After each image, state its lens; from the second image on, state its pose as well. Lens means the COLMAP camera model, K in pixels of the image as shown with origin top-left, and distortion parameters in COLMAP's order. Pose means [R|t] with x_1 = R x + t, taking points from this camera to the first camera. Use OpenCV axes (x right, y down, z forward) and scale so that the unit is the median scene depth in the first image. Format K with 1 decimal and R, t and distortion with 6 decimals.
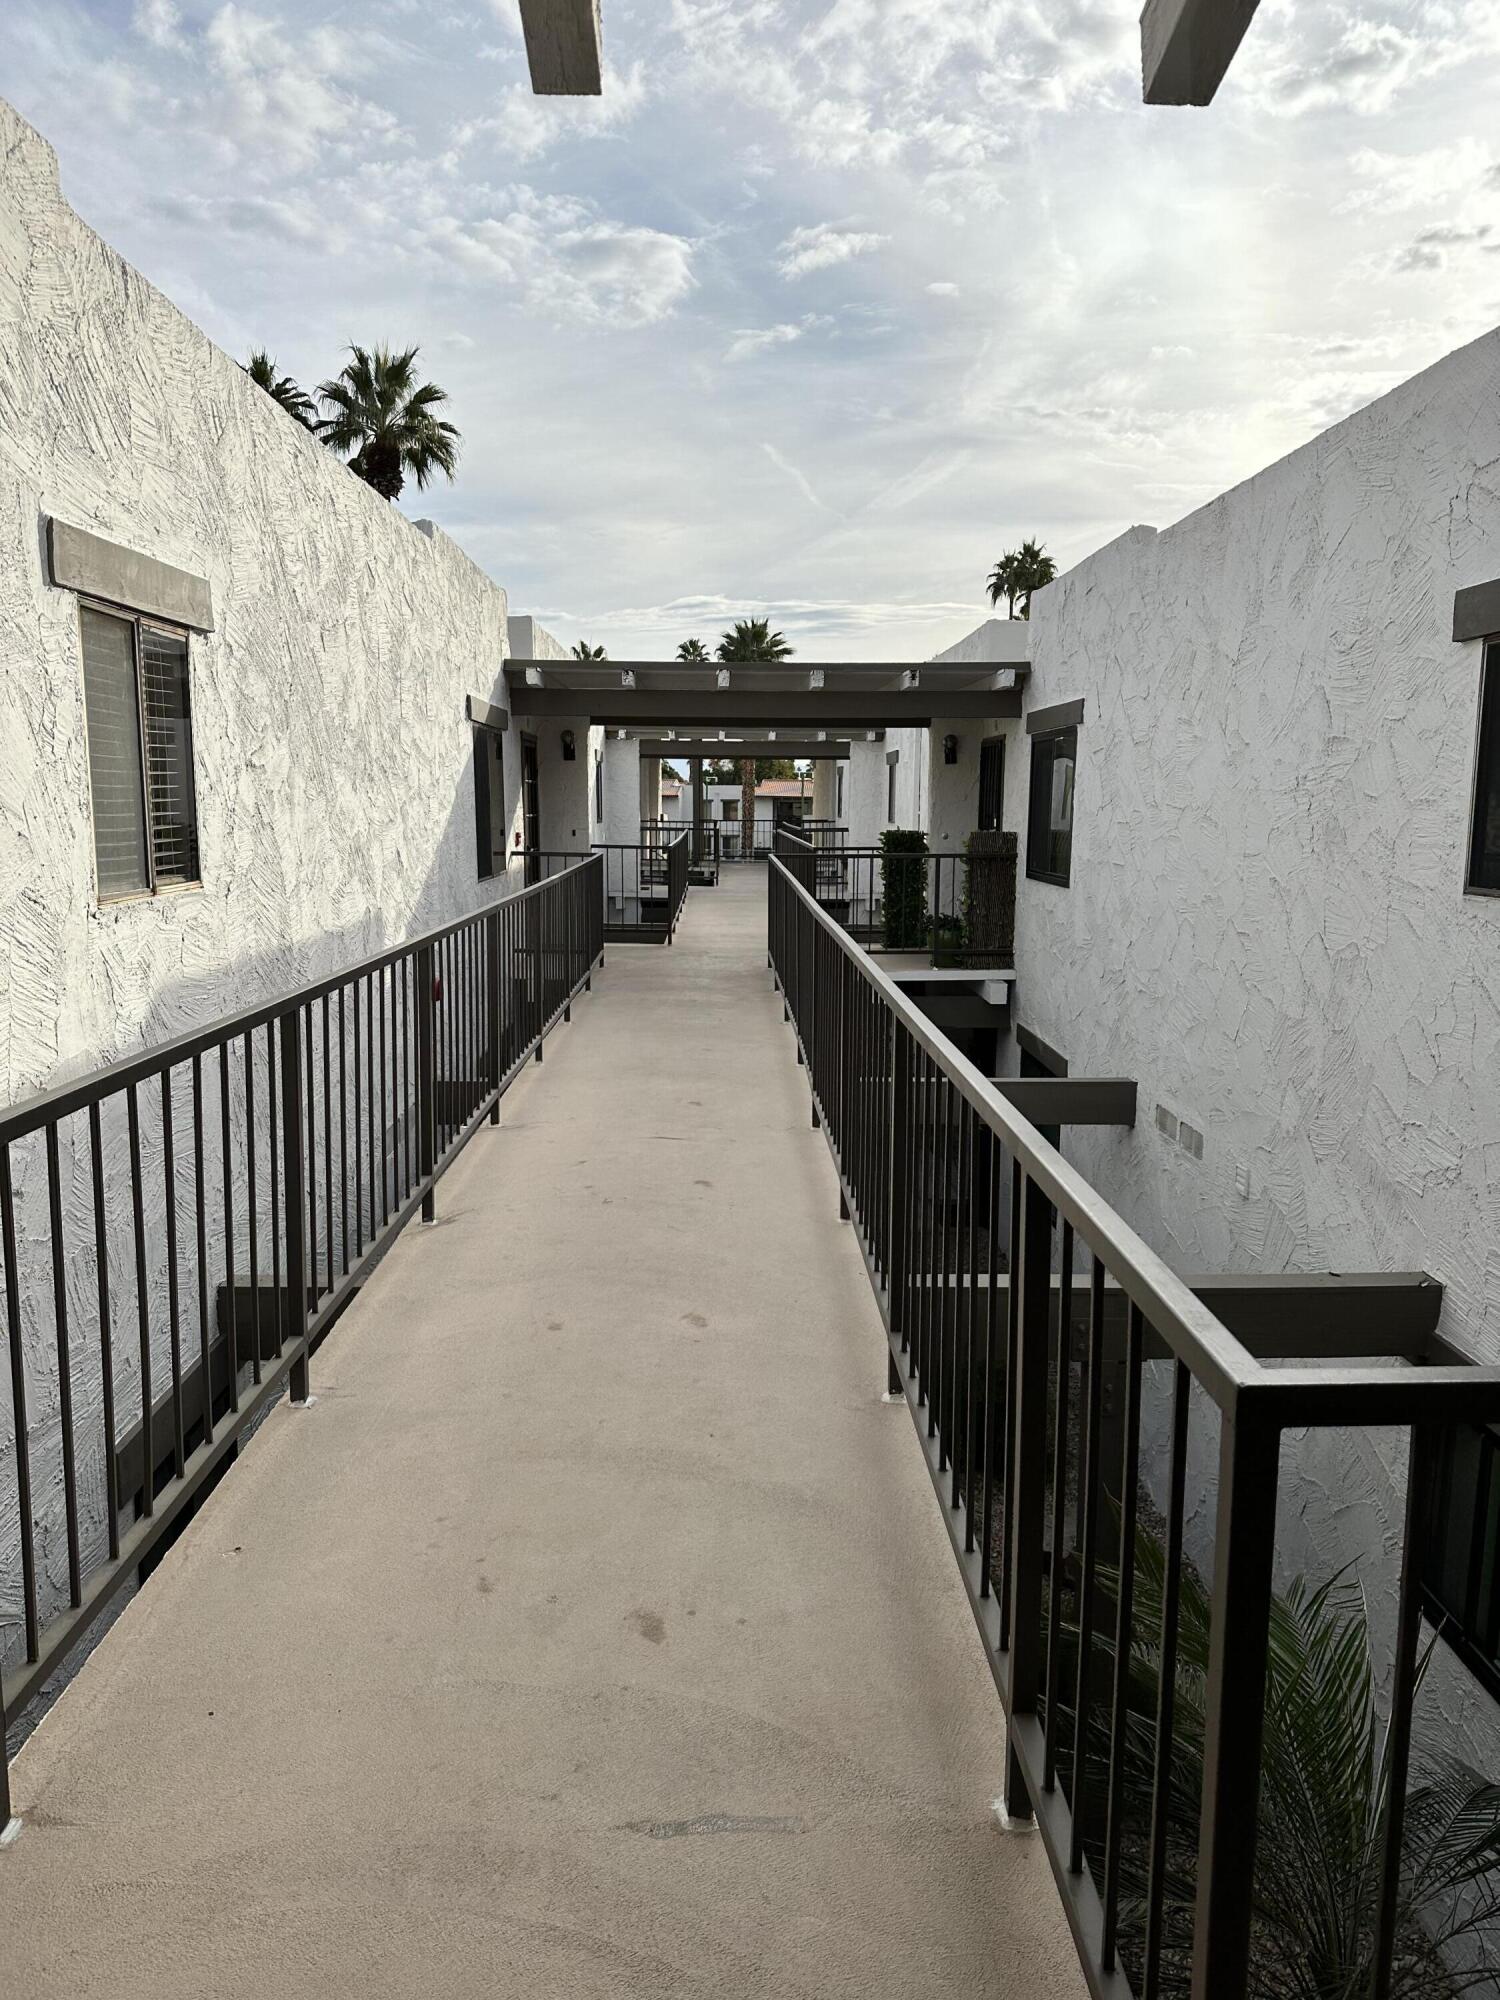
lens RADIAL K [[1390.7, 0, 714.2], [0, 1390.7, 1000.2], [0, 0, 1]] dist [0.070510, -0.087876]
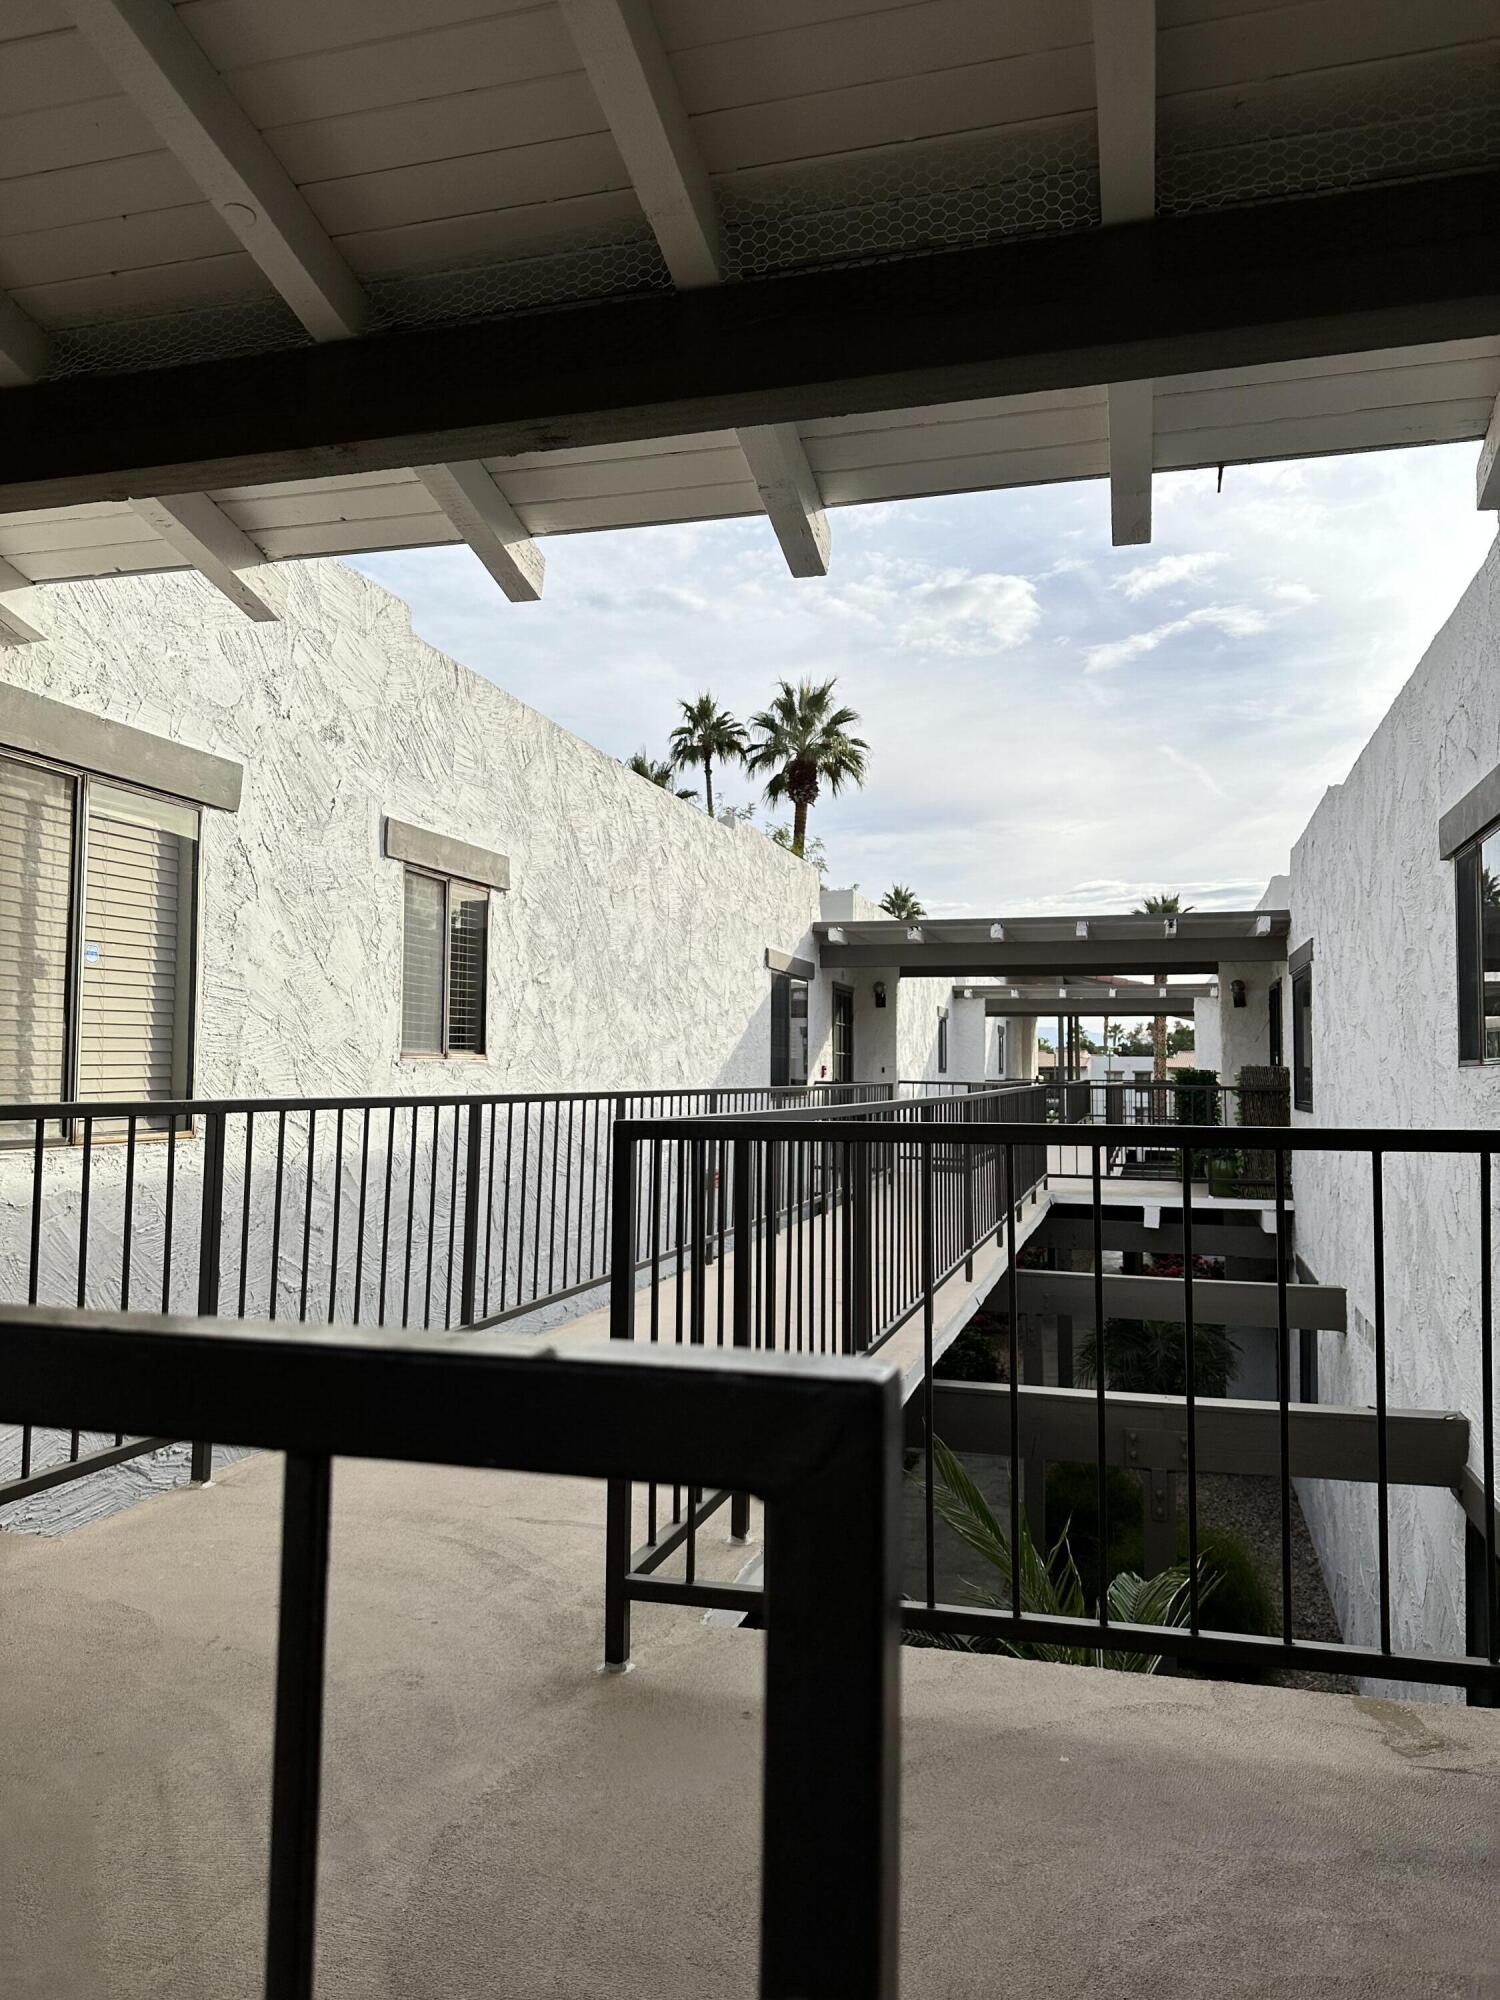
lens RADIAL K [[1390.7, 0, 744.8], [0, 1390.7, 1004.2], [0, 0, 1]] dist [0.070510, -0.087876]
pose [[0.956202, -0.013402, -0.292399, 0.256947], [-0.045193, 0.980213, -0.192720, 0.106127], [0.289196, 0.197494, 0.936676, -0.229665]]
